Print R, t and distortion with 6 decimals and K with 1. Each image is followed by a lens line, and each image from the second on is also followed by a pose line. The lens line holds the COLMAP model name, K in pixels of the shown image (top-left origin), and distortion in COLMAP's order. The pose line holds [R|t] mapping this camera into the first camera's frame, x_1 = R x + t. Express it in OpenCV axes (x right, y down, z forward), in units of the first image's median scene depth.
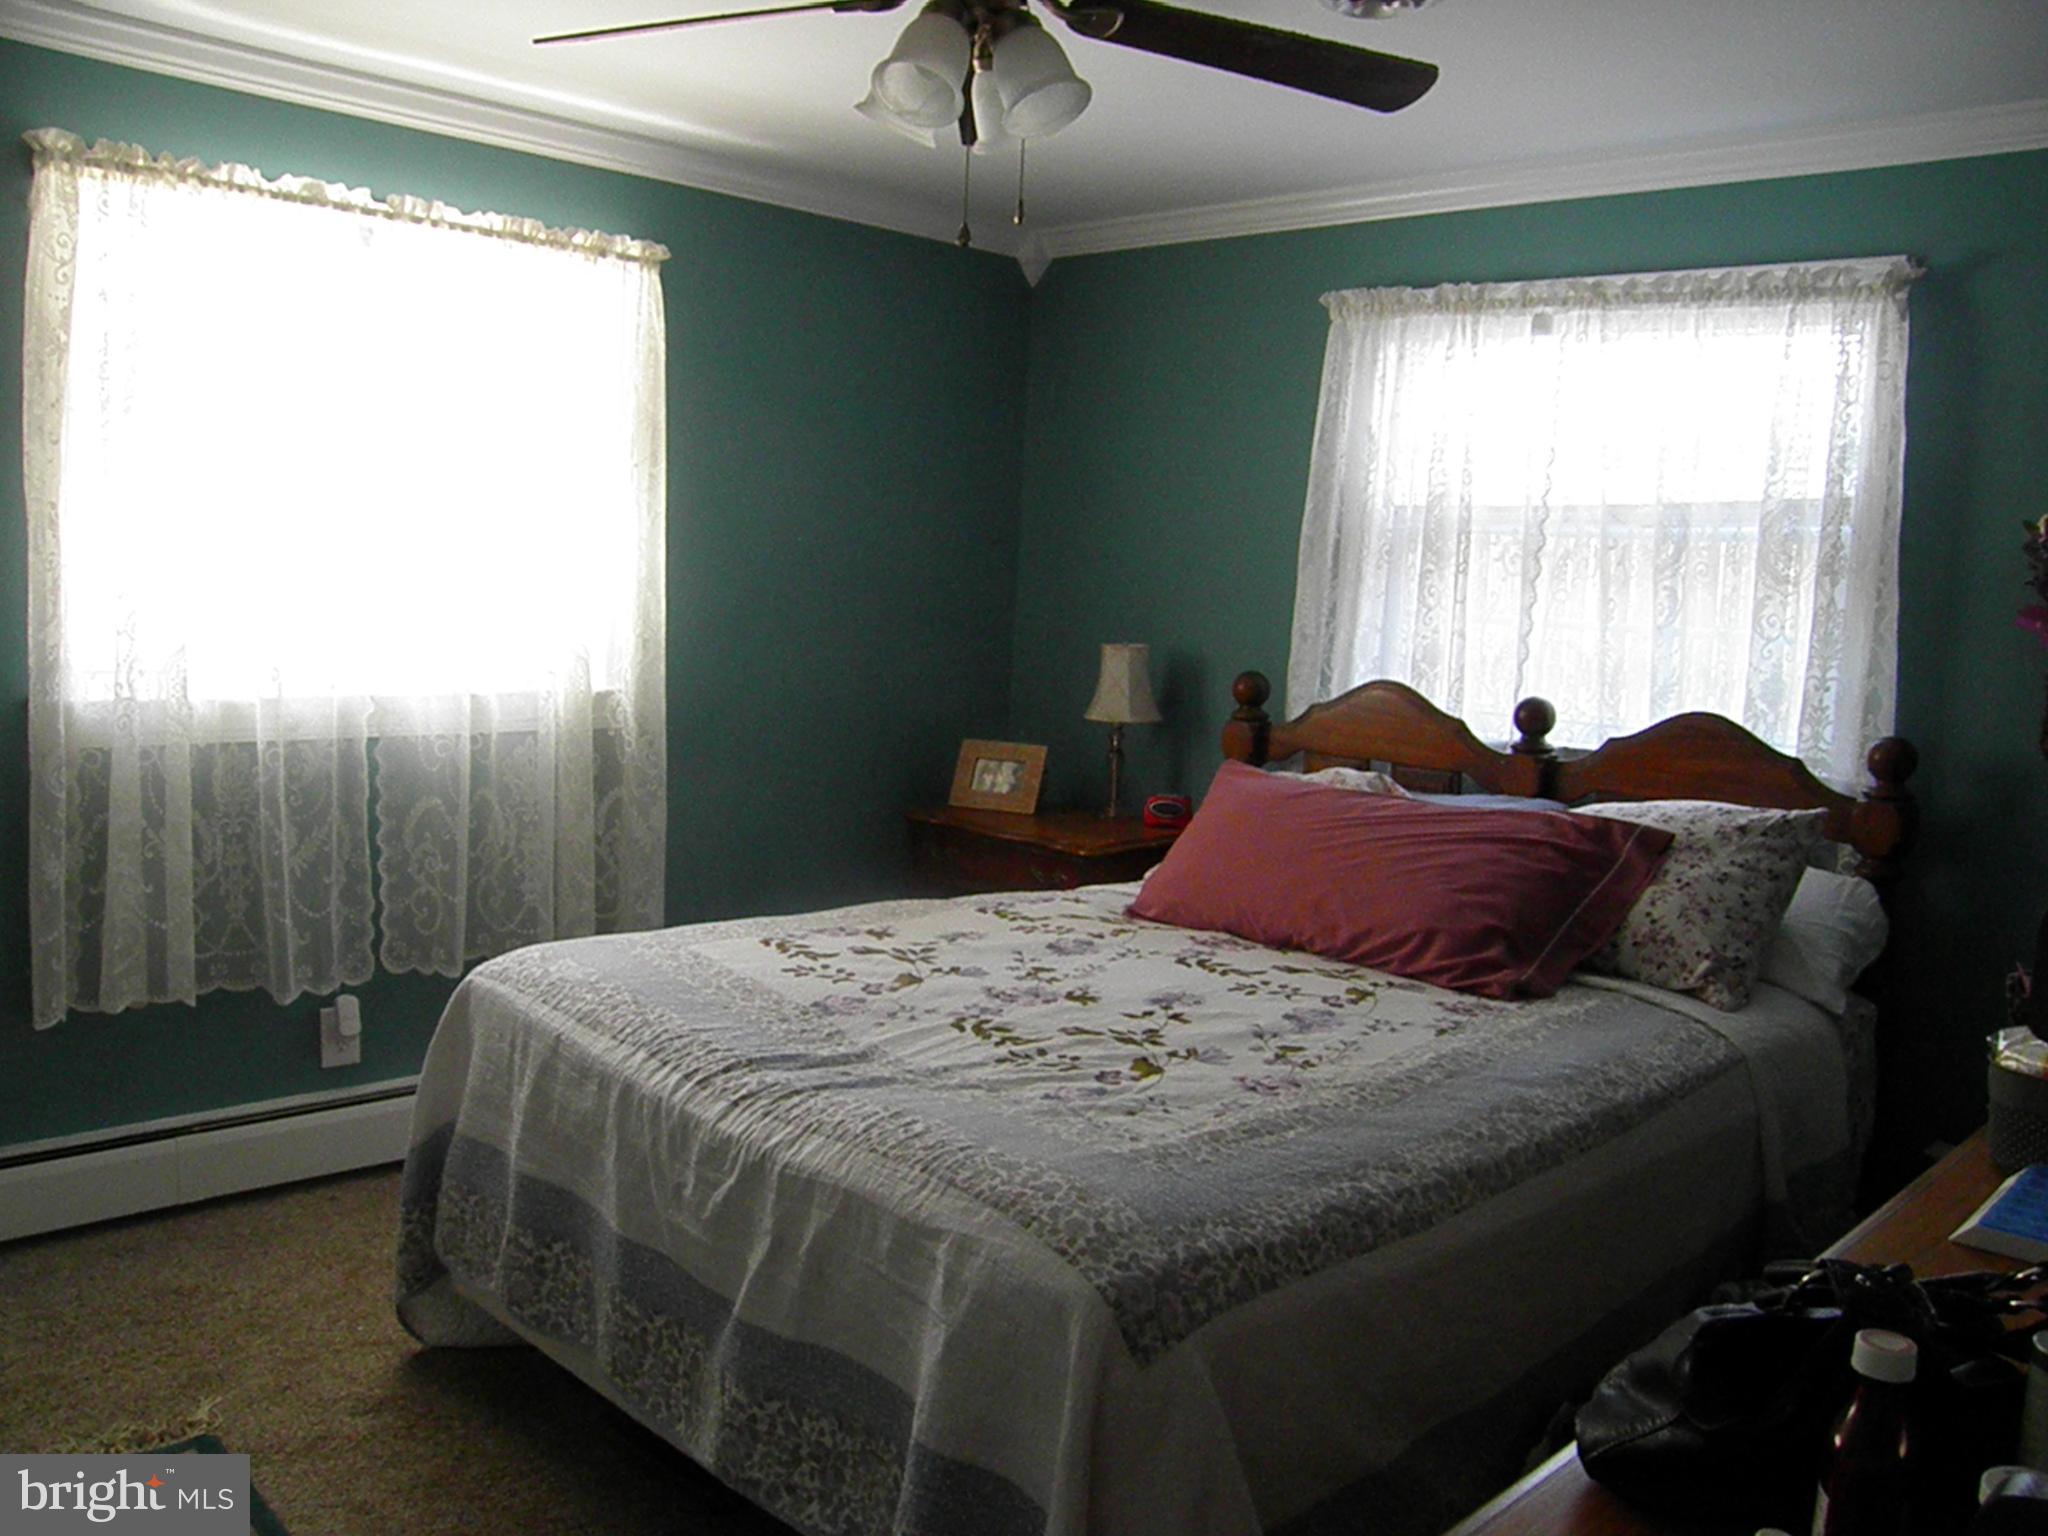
lens RADIAL K [[1696.6, 0, 1019.7], [0, 1696.6, 779.3], [0, 0, 1]] dist [-0.148091, 0.102635]
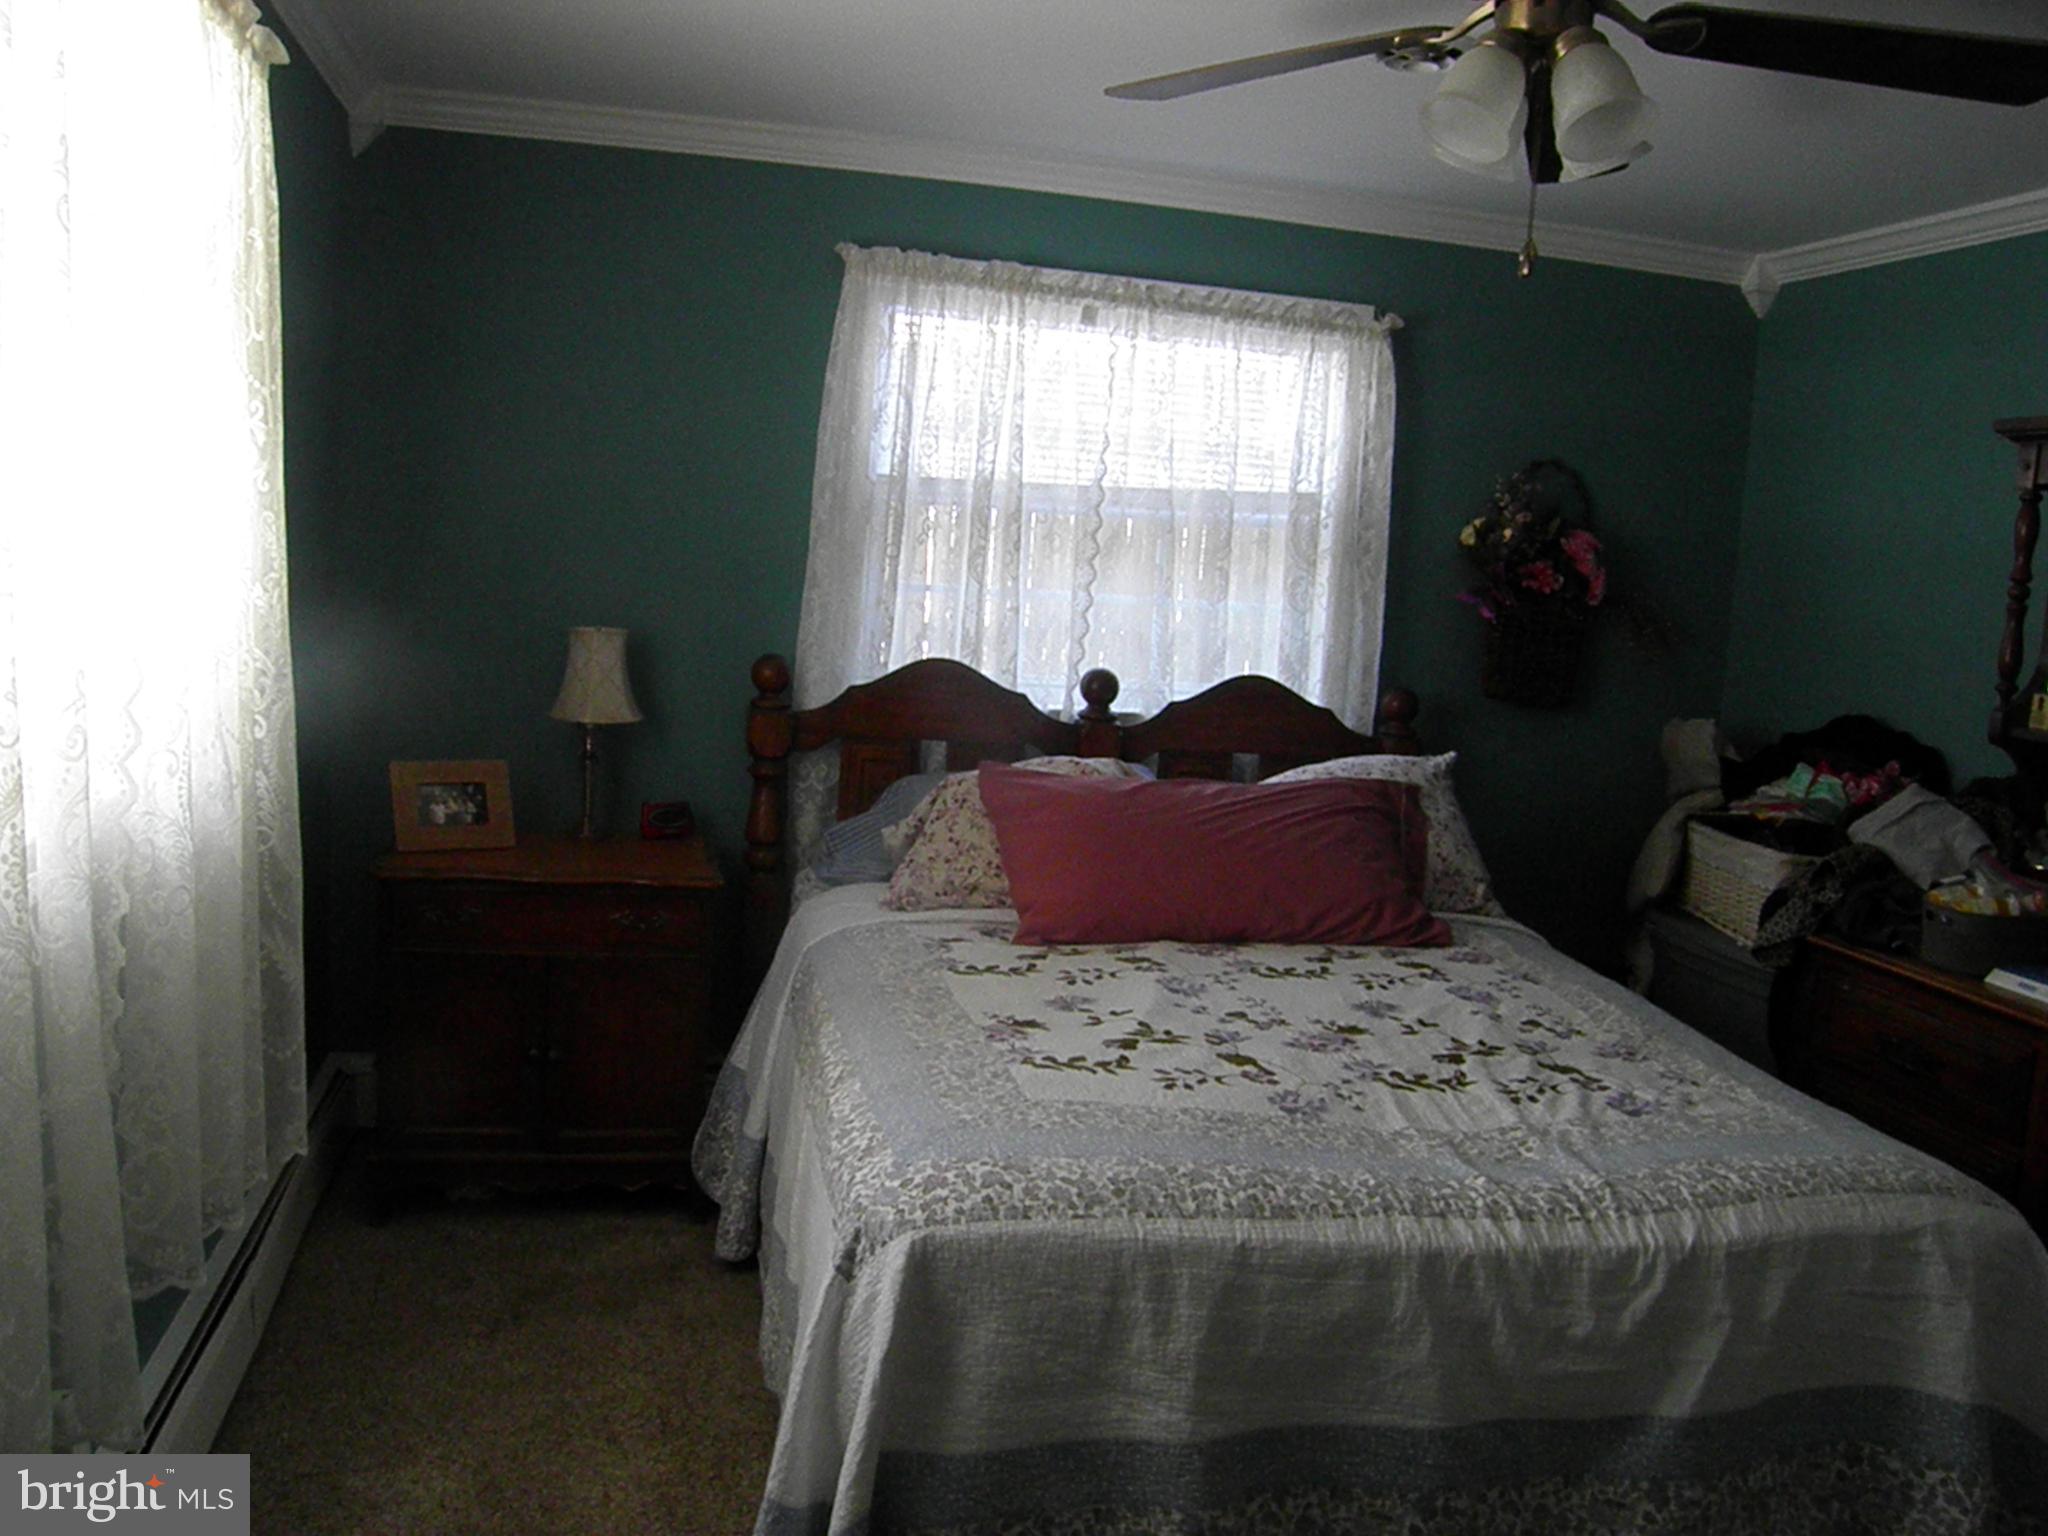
lens RADIAL K [[1696.6, 0, 1021.1], [0, 1696.6, 760.4], [0, 0, 1]] dist [-0.148091, 0.102635]
pose [[0.540639, -0.113233, 0.833599, -0.694068], [0.063309, 0.993566, 0.093902, -0.105375], [-0.838869, 0.002008, 0.544330, 0.498515]]
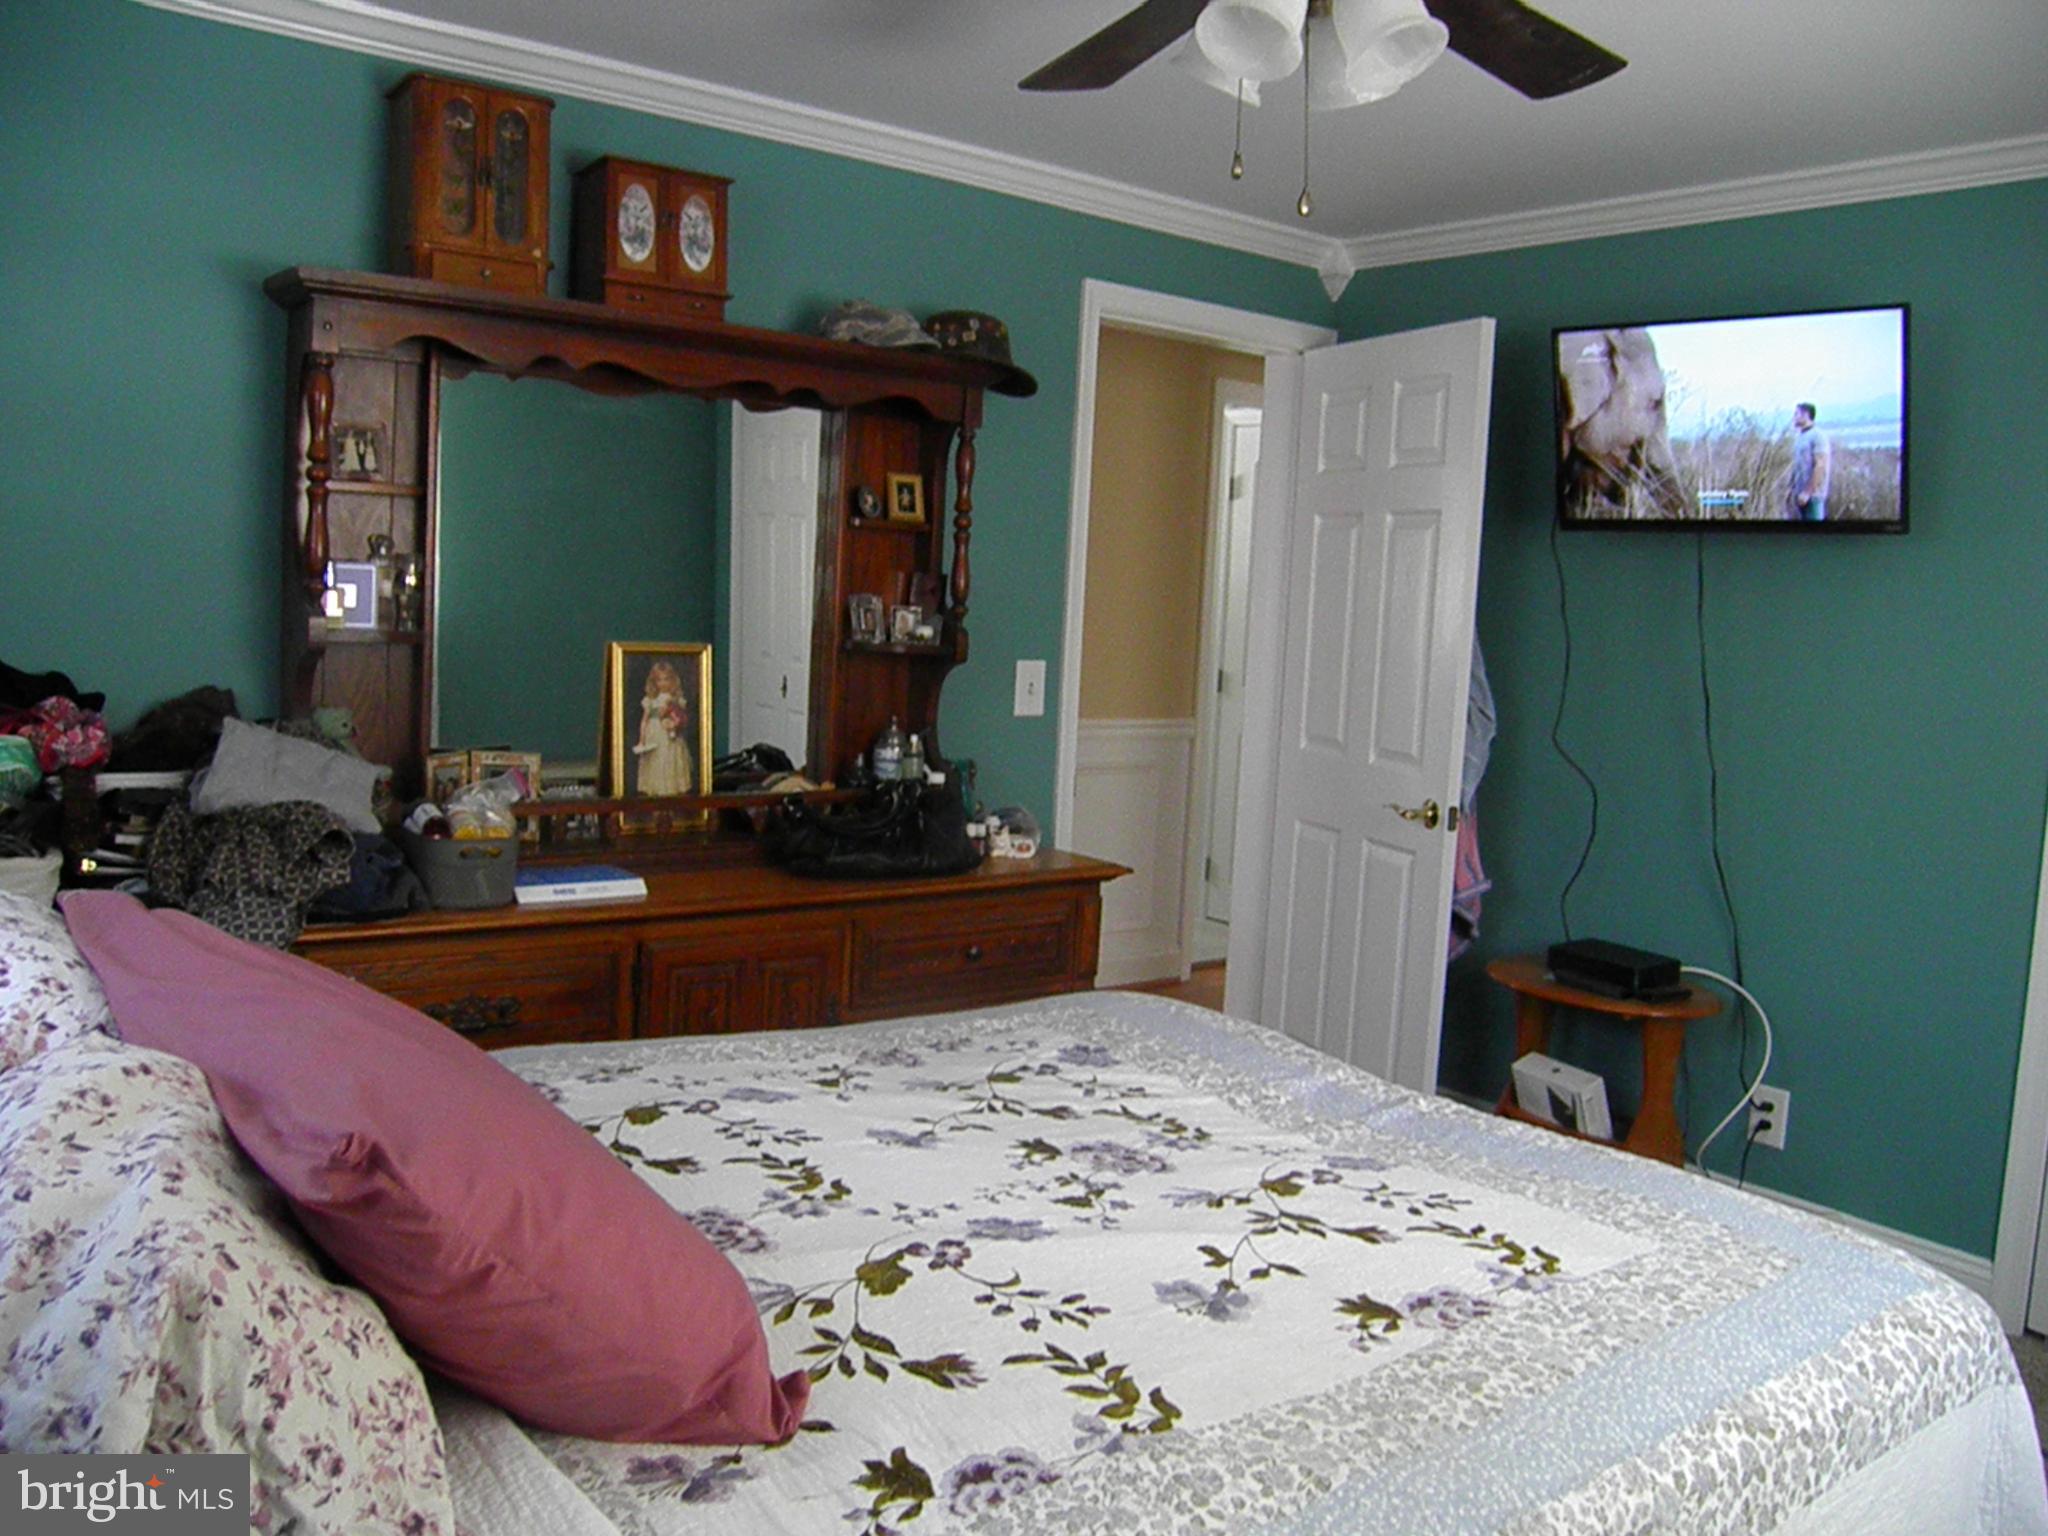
lens RADIAL K [[1696.6, 0, 1025.7], [0, 1696.6, 769.0], [0, 0, 1]] dist [-0.148091, 0.102635]
pose [[-0.987705, -0.110207, 0.110872, -0.016621], [-0.081470, 0.968185, 0.236601, -0.158769], [-0.133419, 0.224659, -0.965260, 1.325026]]
